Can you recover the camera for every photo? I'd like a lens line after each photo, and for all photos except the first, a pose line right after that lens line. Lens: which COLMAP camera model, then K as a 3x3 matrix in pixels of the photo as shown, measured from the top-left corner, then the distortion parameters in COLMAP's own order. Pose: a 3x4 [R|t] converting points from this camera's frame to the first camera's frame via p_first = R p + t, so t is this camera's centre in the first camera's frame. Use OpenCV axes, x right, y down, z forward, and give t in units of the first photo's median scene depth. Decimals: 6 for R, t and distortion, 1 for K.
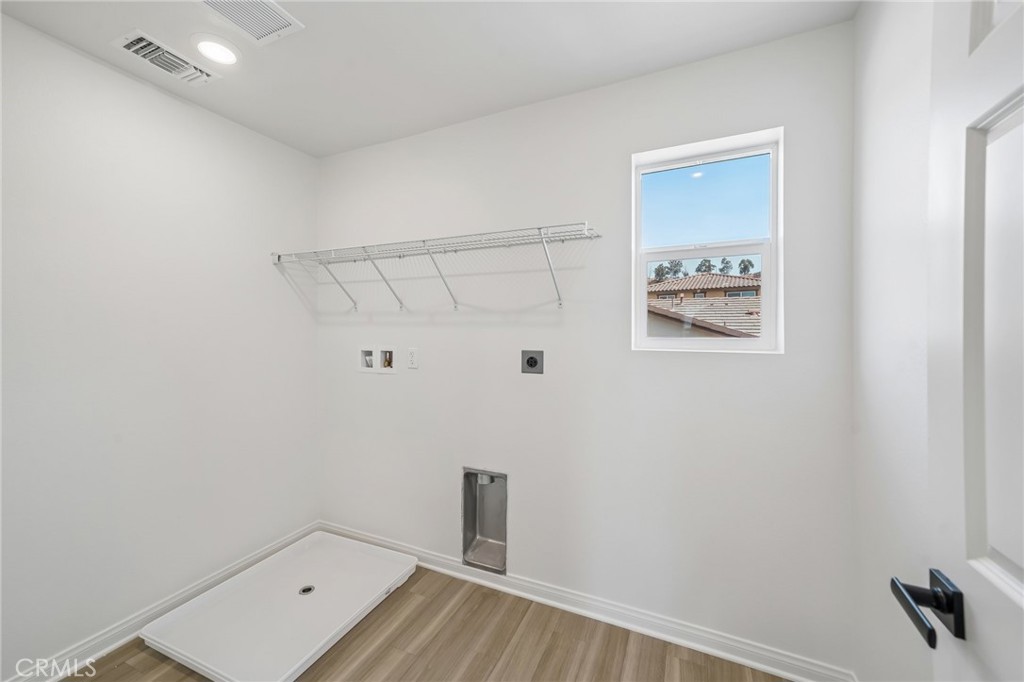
lens RADIAL K [[415.9, 0, 507.2], [0, 415.9, 337.6], [0, 0, 1]] dist [0.000021, -0.000031]
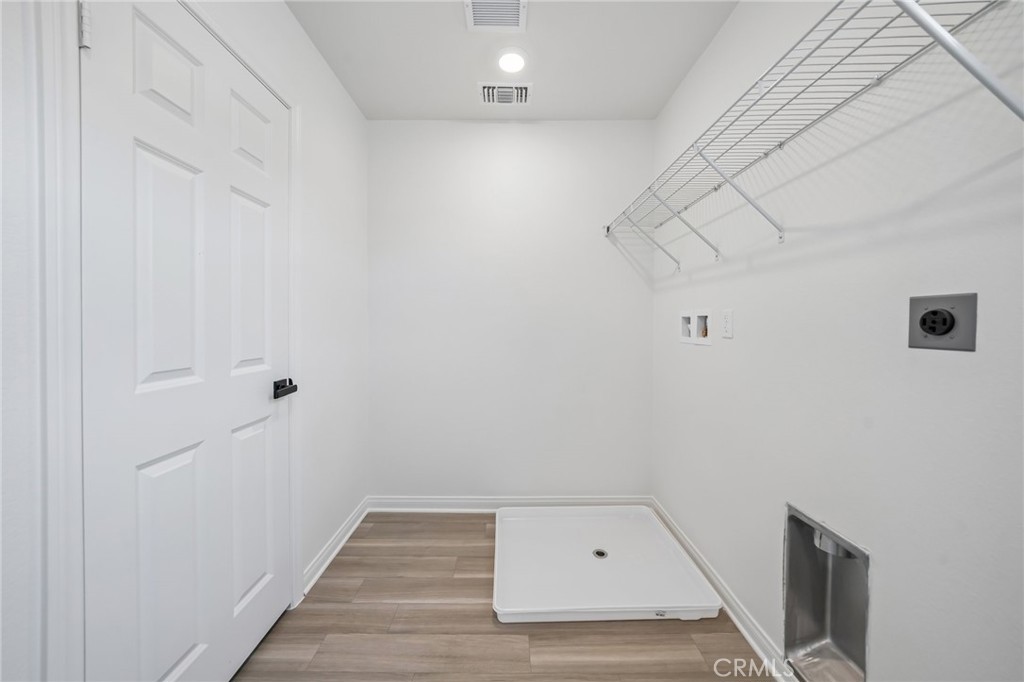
lens RADIAL K [[358.2, 0, 507.2], [0, 358.2, 331.0], [0, 0, 1]] dist [-0.016203, 0.000029]
pose [[0.400704, 0.014224, -0.916097, 0.193987], [-0.017595, 0.999815, 0.007828, 0.066987], [0.916039, 0.012982, 0.400880, 0.427423]]
